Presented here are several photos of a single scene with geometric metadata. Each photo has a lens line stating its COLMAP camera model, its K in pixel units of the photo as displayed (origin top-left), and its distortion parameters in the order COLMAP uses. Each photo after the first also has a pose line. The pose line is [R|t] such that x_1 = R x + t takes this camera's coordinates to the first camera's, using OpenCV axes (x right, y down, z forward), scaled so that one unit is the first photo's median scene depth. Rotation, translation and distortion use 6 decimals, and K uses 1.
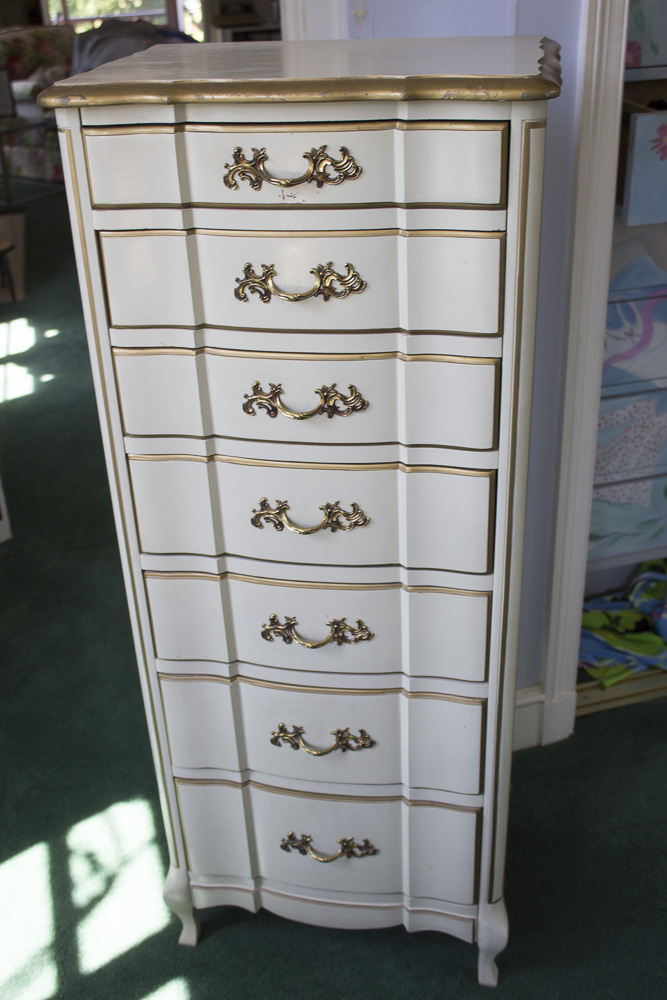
lens RADIAL K [[1195.7, 0, 333.5], [0, 1195.7, 500.0], [0, 0, 1]] dist [-0.041229, -0.011216]
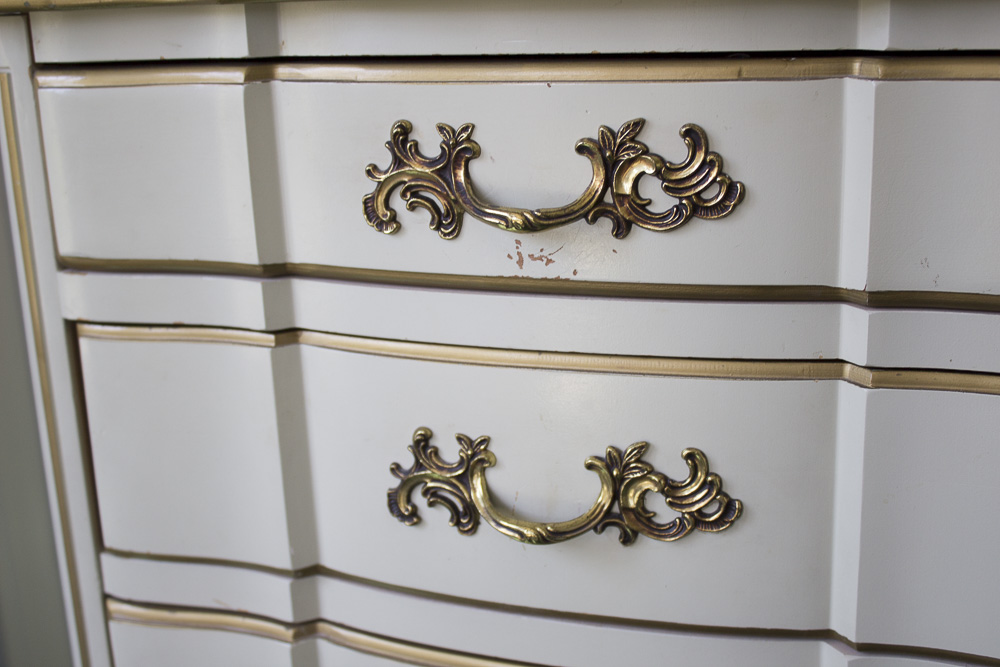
lens RADIAL K [[1634.2, 0, 500.0], [0, 1634.2, 333.5], [0, 0, 1]] dist [-0.063303, -0.009502]
pose [[0.993256, 0.044875, -0.106901, 0.005696], [-0.065502, 0.977999, -0.198058, -0.133276], [0.095661, 0.203725, 0.974343, 0.519702]]
